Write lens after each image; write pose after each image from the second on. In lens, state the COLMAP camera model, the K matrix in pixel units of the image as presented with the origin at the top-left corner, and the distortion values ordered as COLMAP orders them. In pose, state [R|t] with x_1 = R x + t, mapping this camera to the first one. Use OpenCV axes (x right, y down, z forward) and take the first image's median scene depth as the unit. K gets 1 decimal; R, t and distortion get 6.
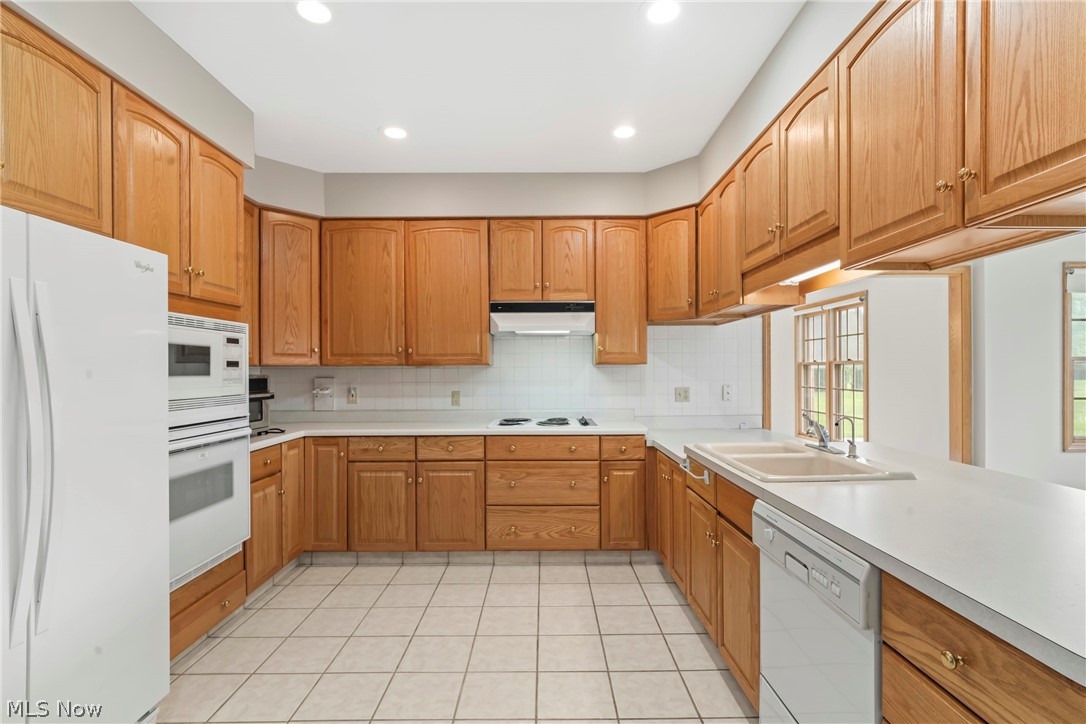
lens RADIAL K [[515.8, 0, 549.9], [0, 515.8, 370.0], [0, 0, 1]] dist [-0.015117, 0.007140]
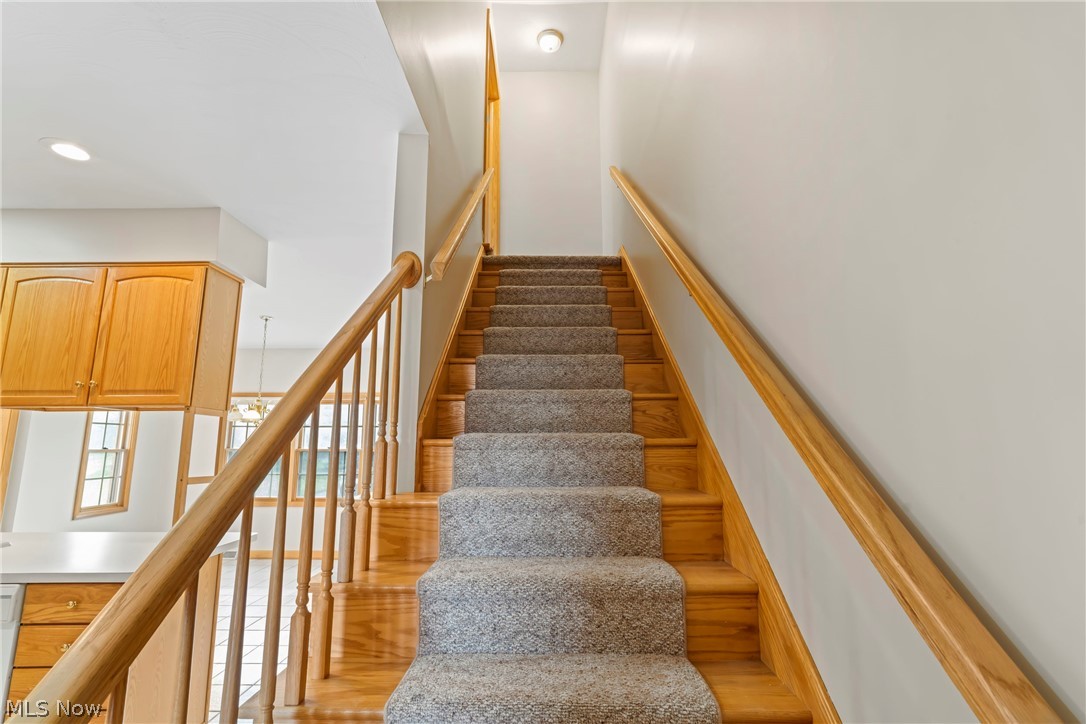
lens RADIAL K [[515.8, 0, 537.2], [0, 515.8, 355.7], [0, 0, 1]] dist [-0.015117, 0.007140]
pose [[0.023541, 0.171319, 0.984934, -0.696602], [0.001541, 0.985200, -0.171402, -0.066802], [-0.999722, 0.005553, 0.022929, -0.500449]]
